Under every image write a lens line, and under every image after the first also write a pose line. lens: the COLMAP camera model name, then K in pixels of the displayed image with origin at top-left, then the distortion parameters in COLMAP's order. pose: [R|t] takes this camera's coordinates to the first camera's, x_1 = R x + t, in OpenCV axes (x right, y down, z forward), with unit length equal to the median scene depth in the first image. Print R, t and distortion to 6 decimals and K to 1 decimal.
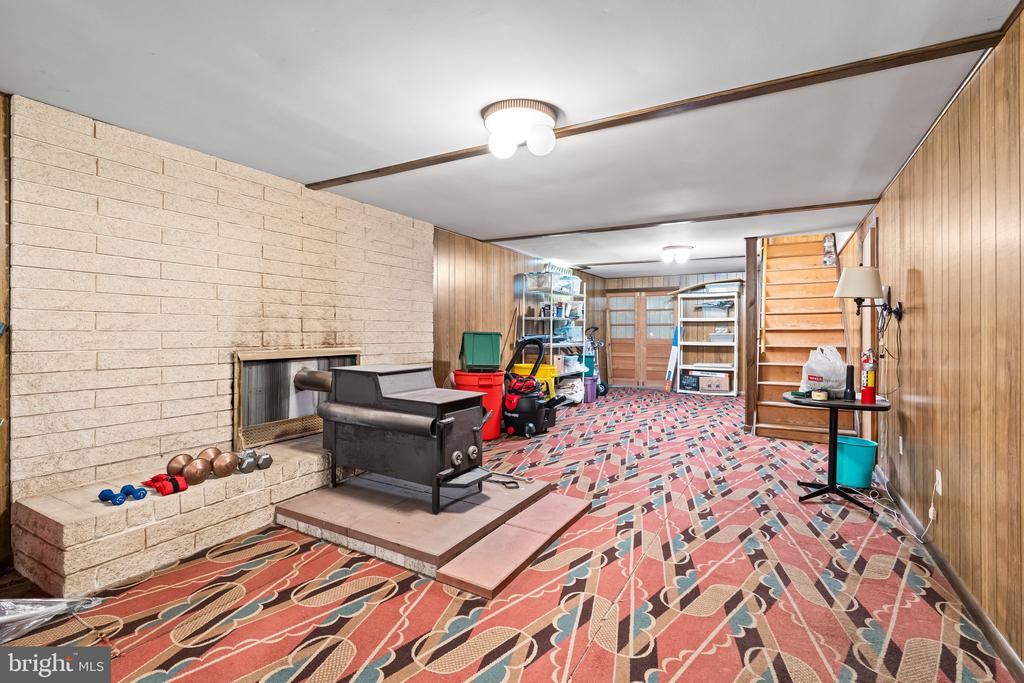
lens RADIAL K [[469.9, 0, 521.0], [0, 469.9, 332.1], [0, 0, 1]] dist [-0.002263, 0.000599]
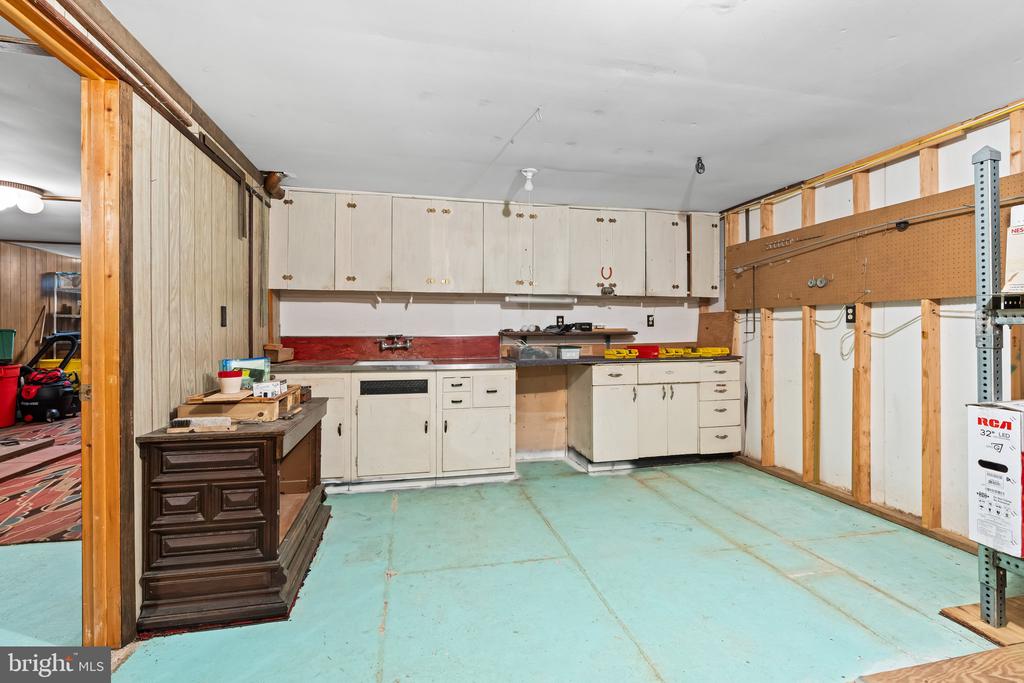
lens RADIAL K [[469.9, 0, 521.0], [0, 469.9, 332.1], [0, 0, 1]] dist [-0.002263, 0.000599]
pose [[0.745133, -0.003152, 0.666908, 0.096399], [-0.001273, 0.999980, 0.006147, -0.000954], [-0.666914, -0.005429, 0.745115, -0.539705]]
